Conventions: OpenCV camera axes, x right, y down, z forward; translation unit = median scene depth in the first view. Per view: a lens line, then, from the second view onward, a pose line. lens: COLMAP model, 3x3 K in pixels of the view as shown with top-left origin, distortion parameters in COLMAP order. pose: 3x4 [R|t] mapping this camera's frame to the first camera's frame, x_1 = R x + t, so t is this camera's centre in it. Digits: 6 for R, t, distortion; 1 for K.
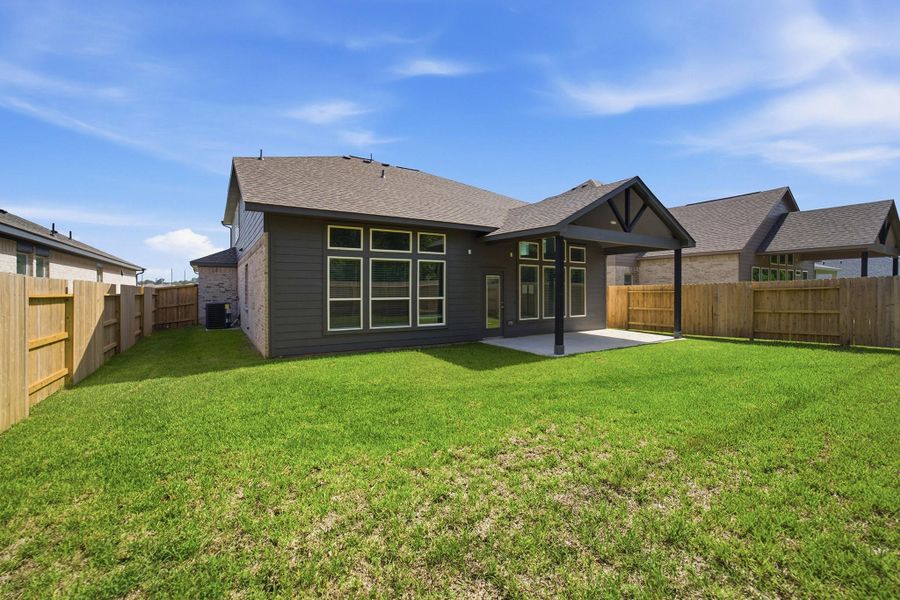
lens RADIAL K [[378.1, 0, 452.3], [0, 378.1, 295.4], [0, 0, 1]] dist [-0.001178, 0.000251]
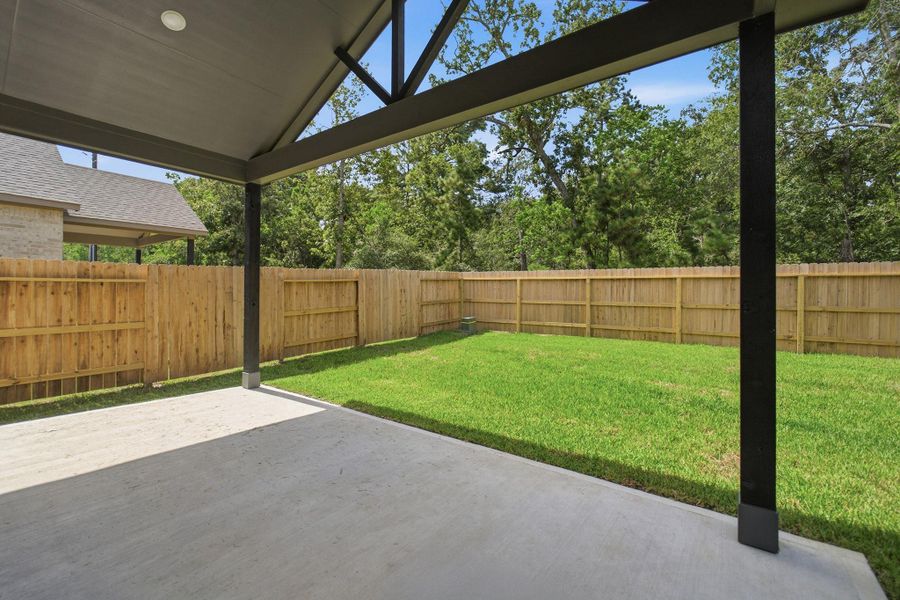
lens RADIAL K [[378.1, 0, 452.3], [0, 378.1, 295.4], [0, 0, 1]] dist [-0.001178, 0.000251]
pose [[-0.381479, -0.004760, 0.924365, 0.122418], [0.010526, 0.999900, 0.009493, 0.006841], [-0.924318, 0.013351, -0.381390, 1.016853]]
